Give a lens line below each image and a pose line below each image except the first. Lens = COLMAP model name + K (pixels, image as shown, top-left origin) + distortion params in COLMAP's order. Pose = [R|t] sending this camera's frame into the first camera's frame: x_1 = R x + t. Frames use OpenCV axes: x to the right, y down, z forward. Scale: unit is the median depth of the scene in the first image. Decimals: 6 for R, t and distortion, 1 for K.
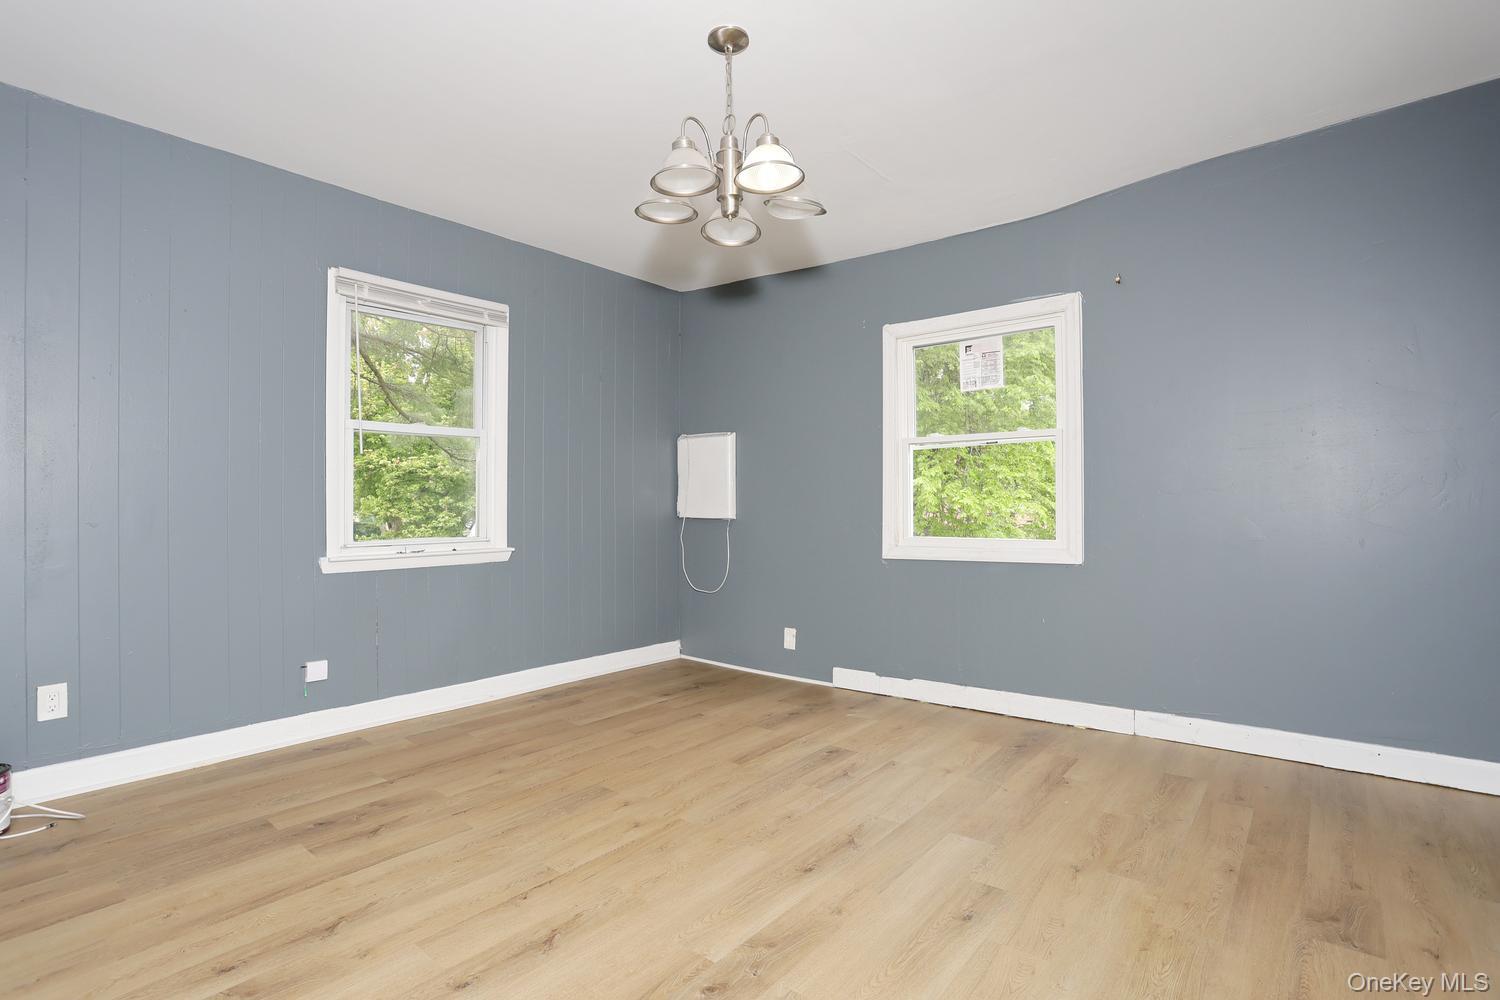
lens RADIAL K [[724.0, 0, 739.9], [0, 724.0, 498.1], [0, 0, 1]] dist [-0.055523, 0.010397]
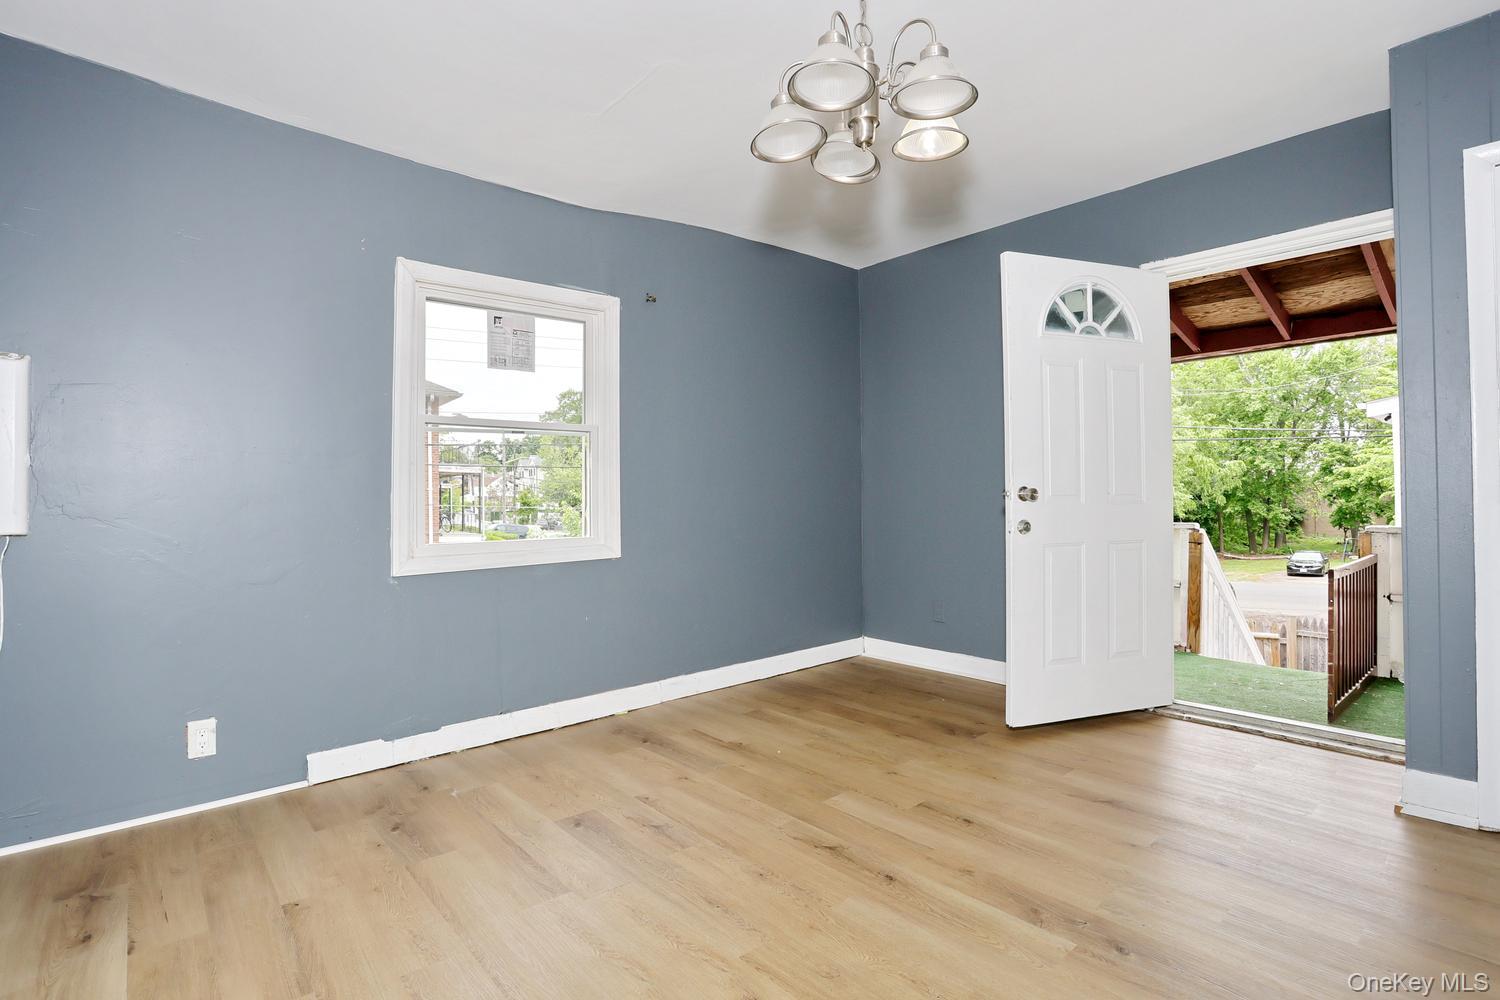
lens RADIAL K [[724.0, 0, 745.5], [0, 724.0, 502.4], [0, 0, 1]] dist [-0.055523, 0.010397]
pose [[0.147387, 0.007847, 0.989048, -0.628413], [0.002697, 0.999962, -0.008336, 0.024087], [-0.989075, 0.003896, 0.147360, 0.761696]]
